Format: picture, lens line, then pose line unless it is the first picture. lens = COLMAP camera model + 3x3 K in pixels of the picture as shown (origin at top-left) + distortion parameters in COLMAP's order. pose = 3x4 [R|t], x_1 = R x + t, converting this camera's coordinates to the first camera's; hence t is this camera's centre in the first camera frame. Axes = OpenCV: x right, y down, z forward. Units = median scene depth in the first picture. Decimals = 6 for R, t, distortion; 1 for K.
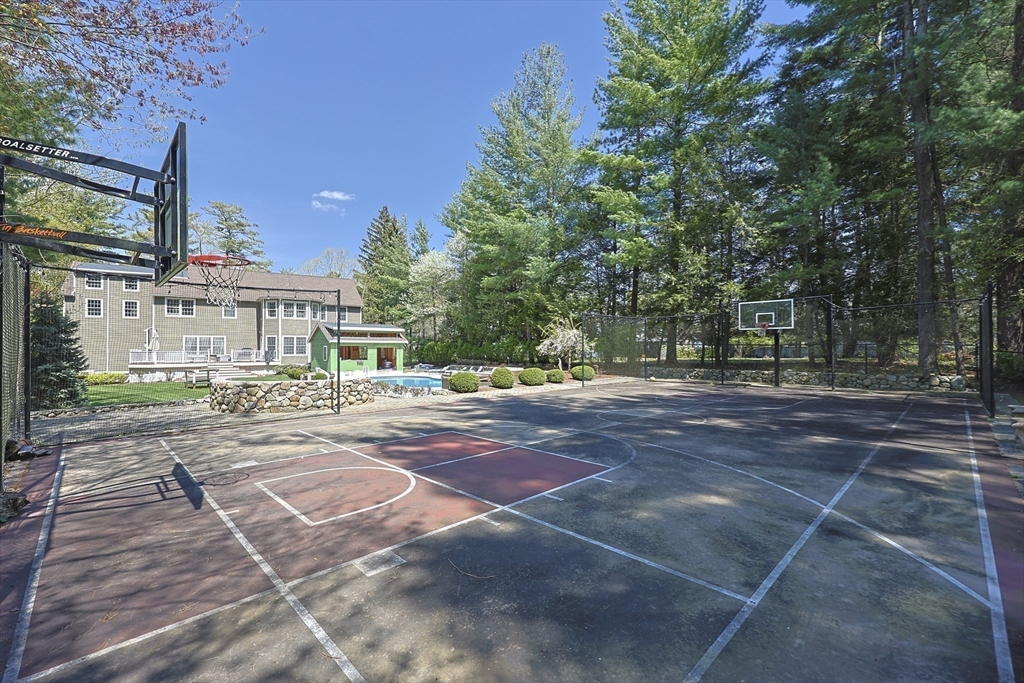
lens RADIAL K [[426.2, 0, 512.8], [0, 426.2, 343.8], [0, 0, 1]] dist [-0.000160, -0.000013]
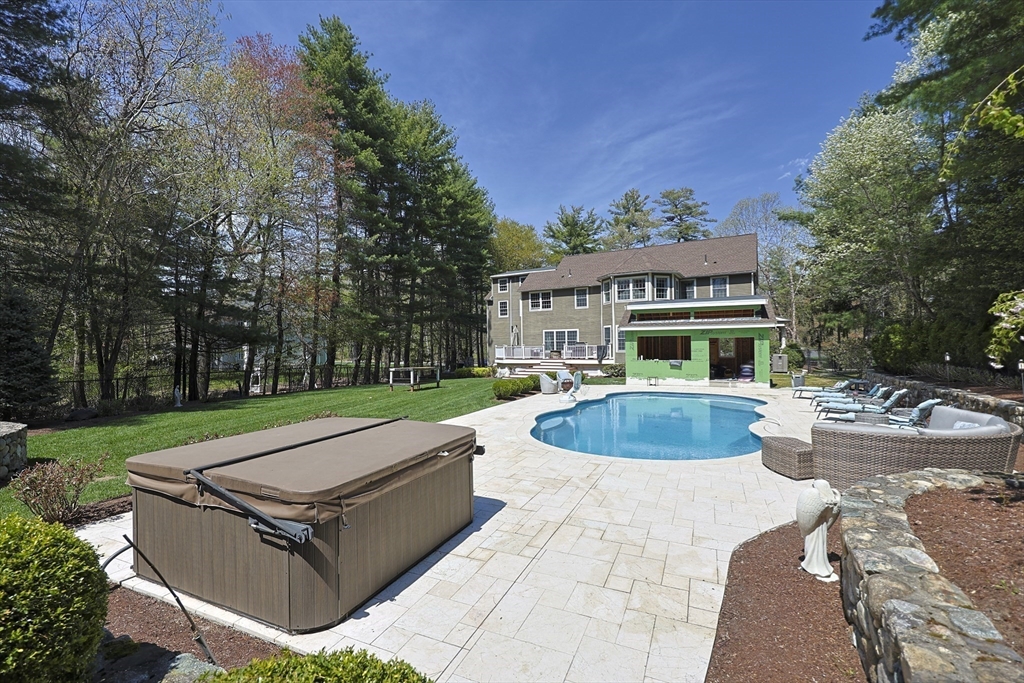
lens RADIAL K [[426.2, 0, 514.0], [0, 426.2, 345.1], [0, 0, 1]] dist [-0.000160, -0.000013]
pose [[0.385471, -0.007605, -0.922688, 0.080702], [0.011707, 0.999926, -0.003351, 0.016542], [0.922646, -0.009510, 0.385532, 0.563735]]
